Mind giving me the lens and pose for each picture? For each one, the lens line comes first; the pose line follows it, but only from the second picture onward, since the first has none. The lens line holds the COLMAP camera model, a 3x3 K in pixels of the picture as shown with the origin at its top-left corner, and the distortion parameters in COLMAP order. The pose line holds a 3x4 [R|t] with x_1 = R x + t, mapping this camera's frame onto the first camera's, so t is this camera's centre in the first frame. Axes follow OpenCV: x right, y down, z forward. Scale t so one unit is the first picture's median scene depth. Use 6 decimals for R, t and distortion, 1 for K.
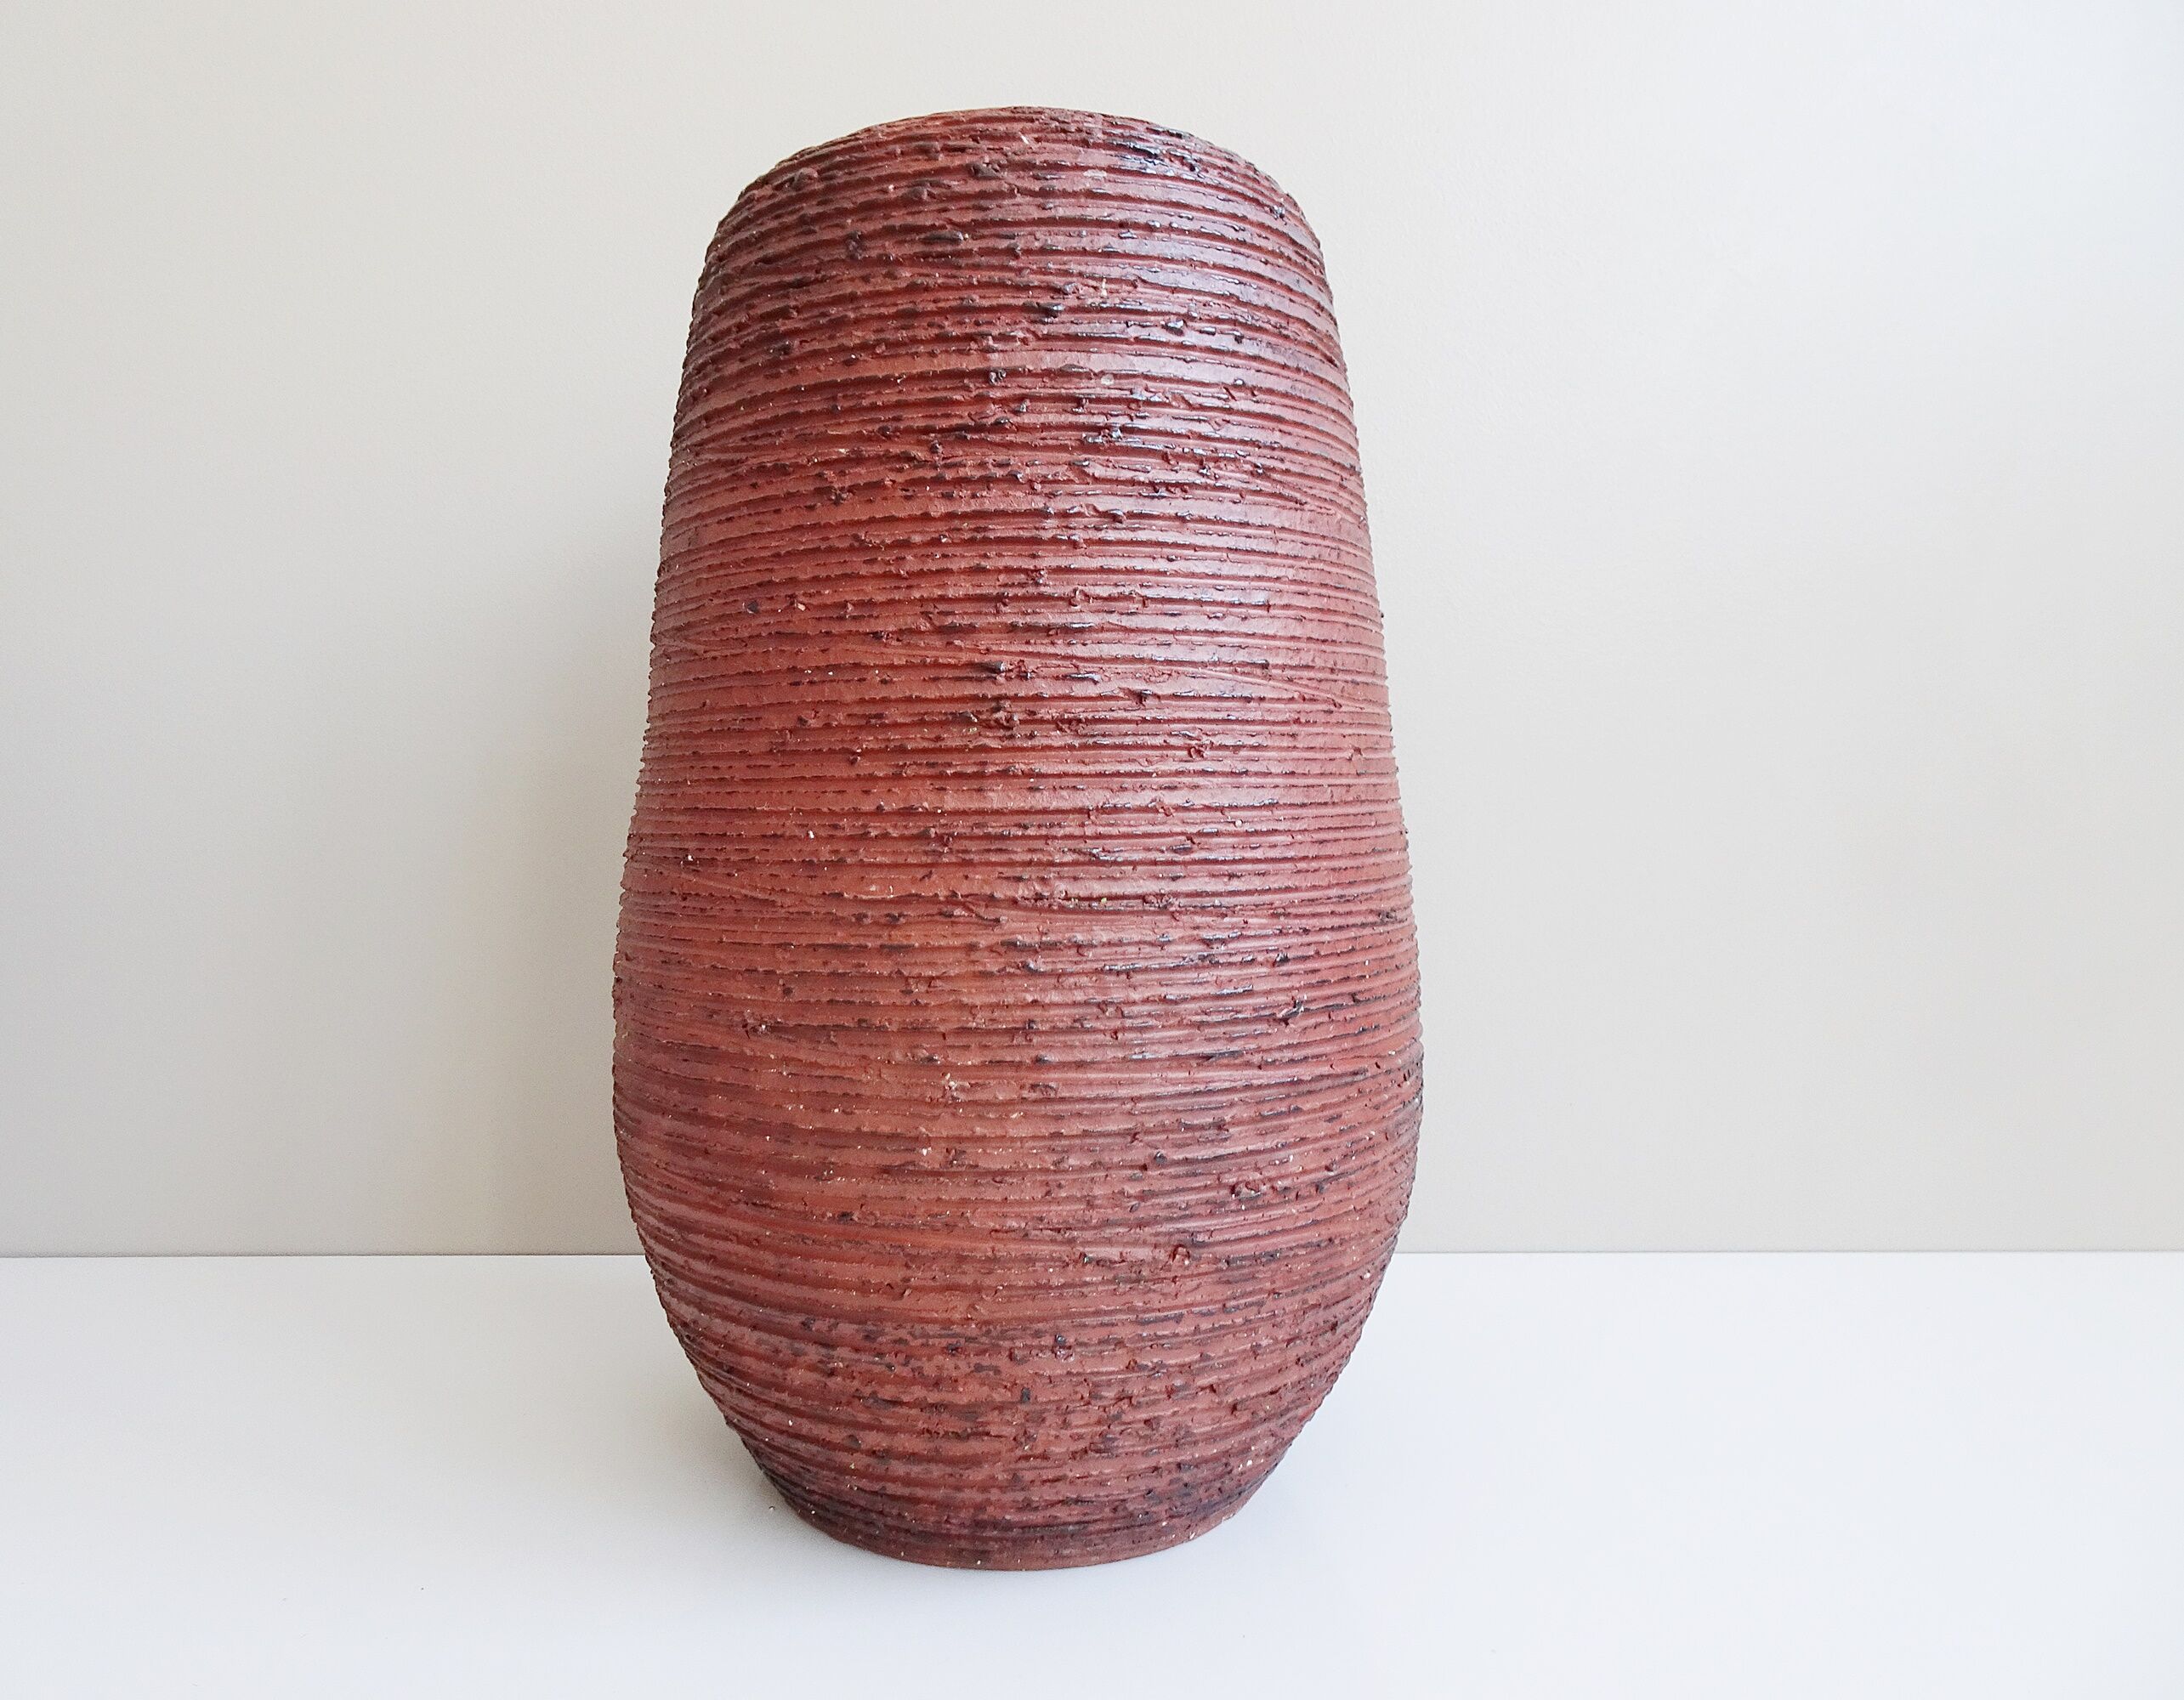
lens RADIAL K [[1723.0, 0, 1106.4], [0, 1723.0, 854.8], [0, 0, 1]] dist [0.000008, 0.000777]
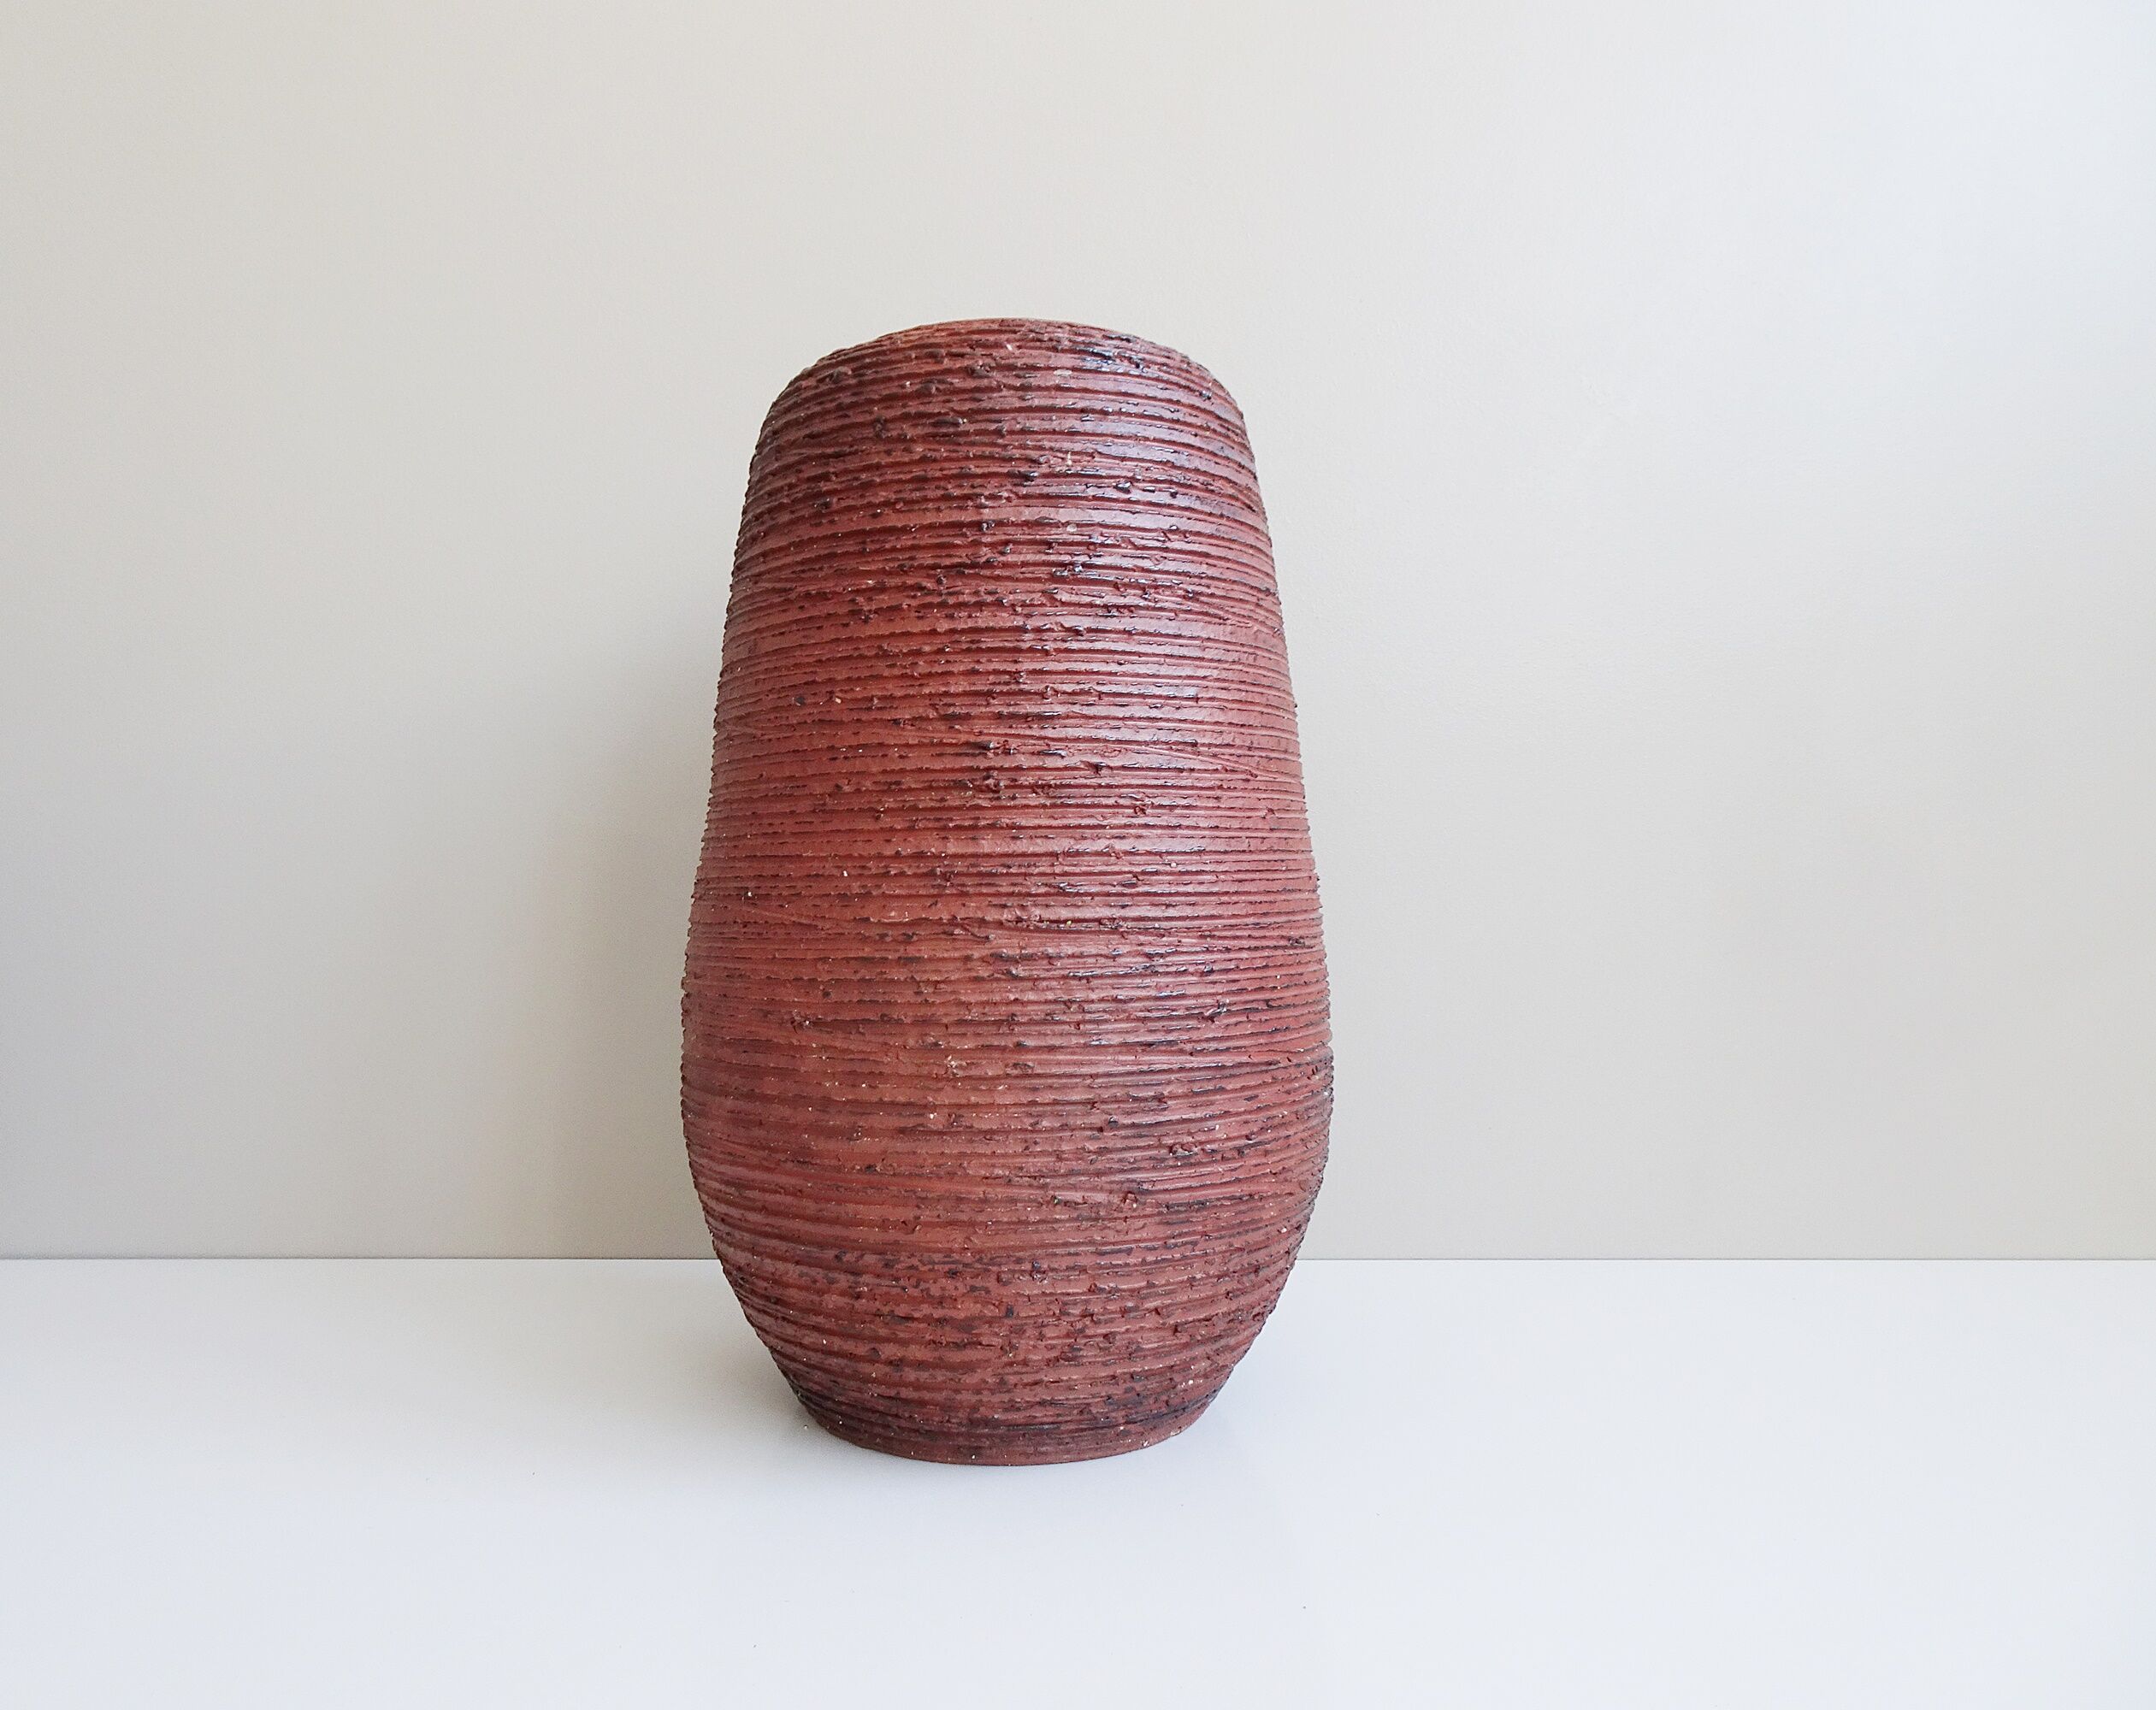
lens RADIAL K [[1628.0, 0, 1087.4], [0, 1628.0, 852.1], [0, 0, 1]] dist [-0.011300, -0.000849]
pose [[0.999980, -0.002785, -0.005764, 0.018596], [0.002499, 0.998793, -0.049050, 0.031721], [0.005893, 0.049034, 0.998780, -0.223836]]
